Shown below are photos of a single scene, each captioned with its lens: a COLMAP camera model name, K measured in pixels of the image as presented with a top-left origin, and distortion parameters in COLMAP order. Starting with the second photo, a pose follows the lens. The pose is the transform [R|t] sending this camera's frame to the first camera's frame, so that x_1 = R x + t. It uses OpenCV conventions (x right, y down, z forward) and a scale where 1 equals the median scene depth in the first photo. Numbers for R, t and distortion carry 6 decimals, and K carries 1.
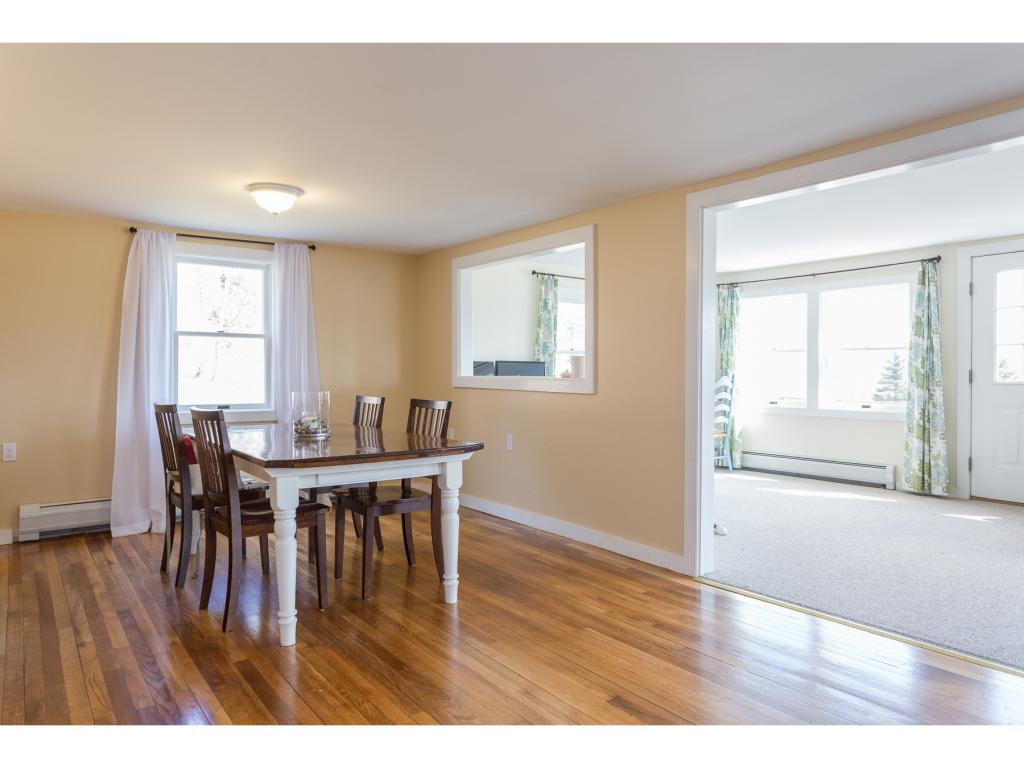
lens RADIAL K [[681.9, 0, 514.4], [0, 681.9, 377.3], [0, 0, 1]] dist [0.003875, 0.003276]
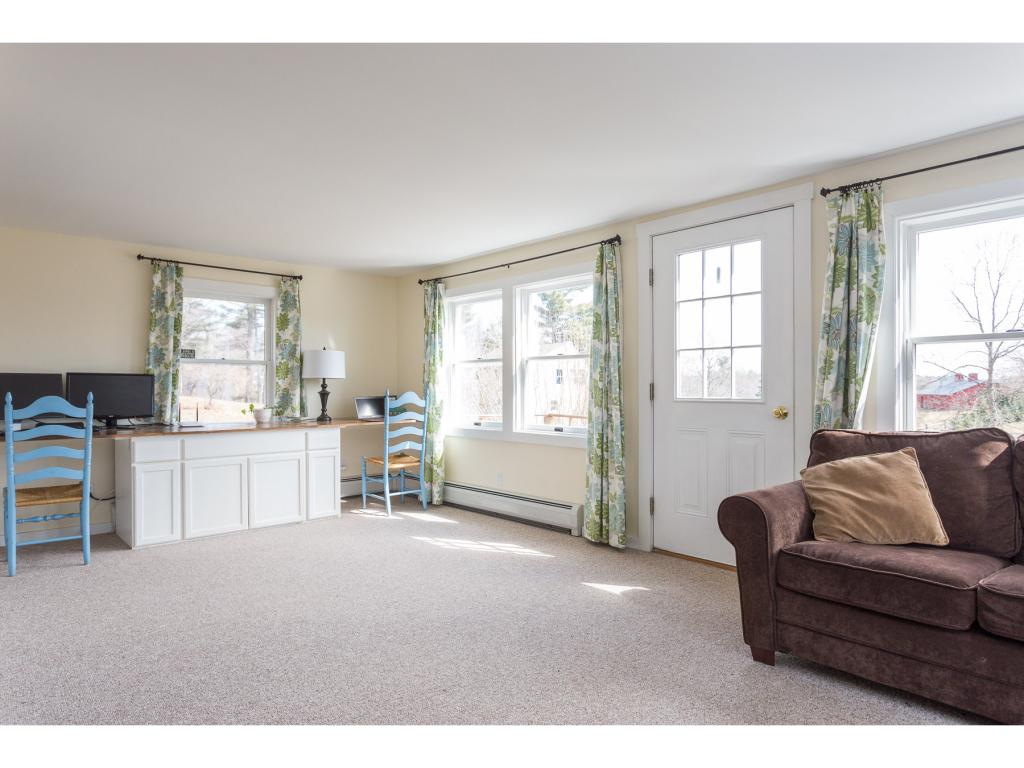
lens RADIAL K [[625.2, 0, 508.7], [0, 625.2, 390.2], [0, 0, 1]] dist [-0.002889, 0.006380]
pose [[0.996304, -0.004262, 0.085795, 0.429765], [0.004292, 0.999991, -0.000168, -0.003328], [-0.085794, 0.000536, 0.996313, 0.302958]]
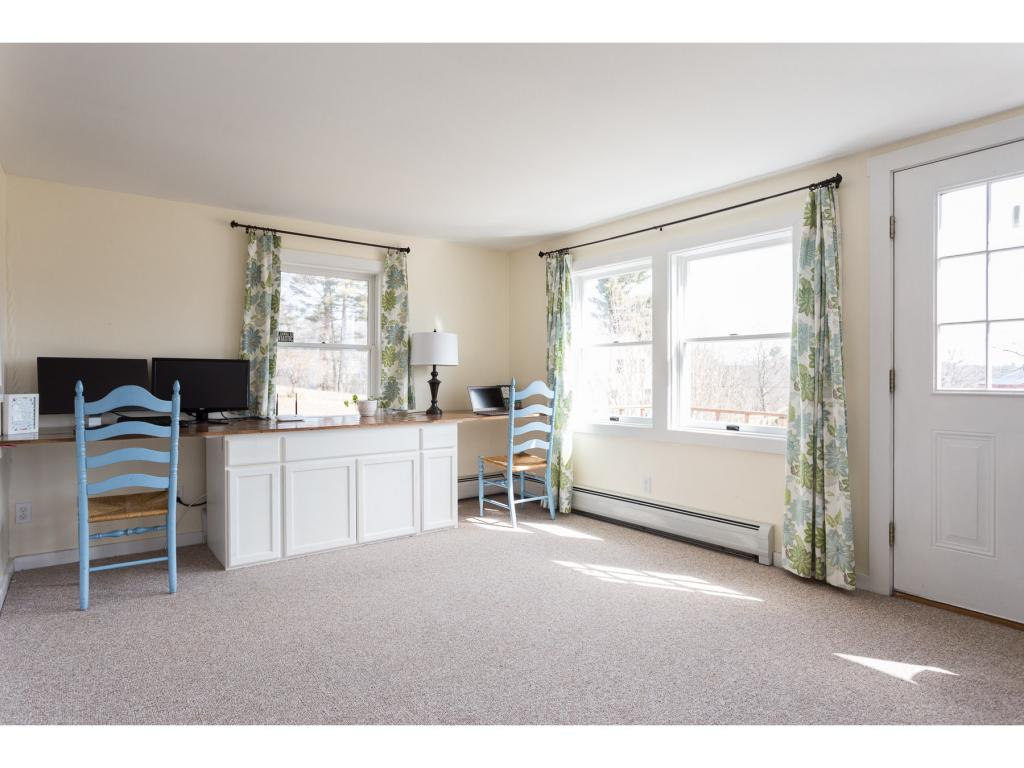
lens RADIAL K [[588.7, 0, 512.9], [0, 588.7, 379.8], [0, 0, 1]] dist [-0.006580, 0.004798]
pose [[0.999990, -0.003409, 0.003013, 0.335089], [0.003409, 0.999994, 0.000212, -0.003380], [-0.003014, -0.000202, 0.999995, 0.489729]]
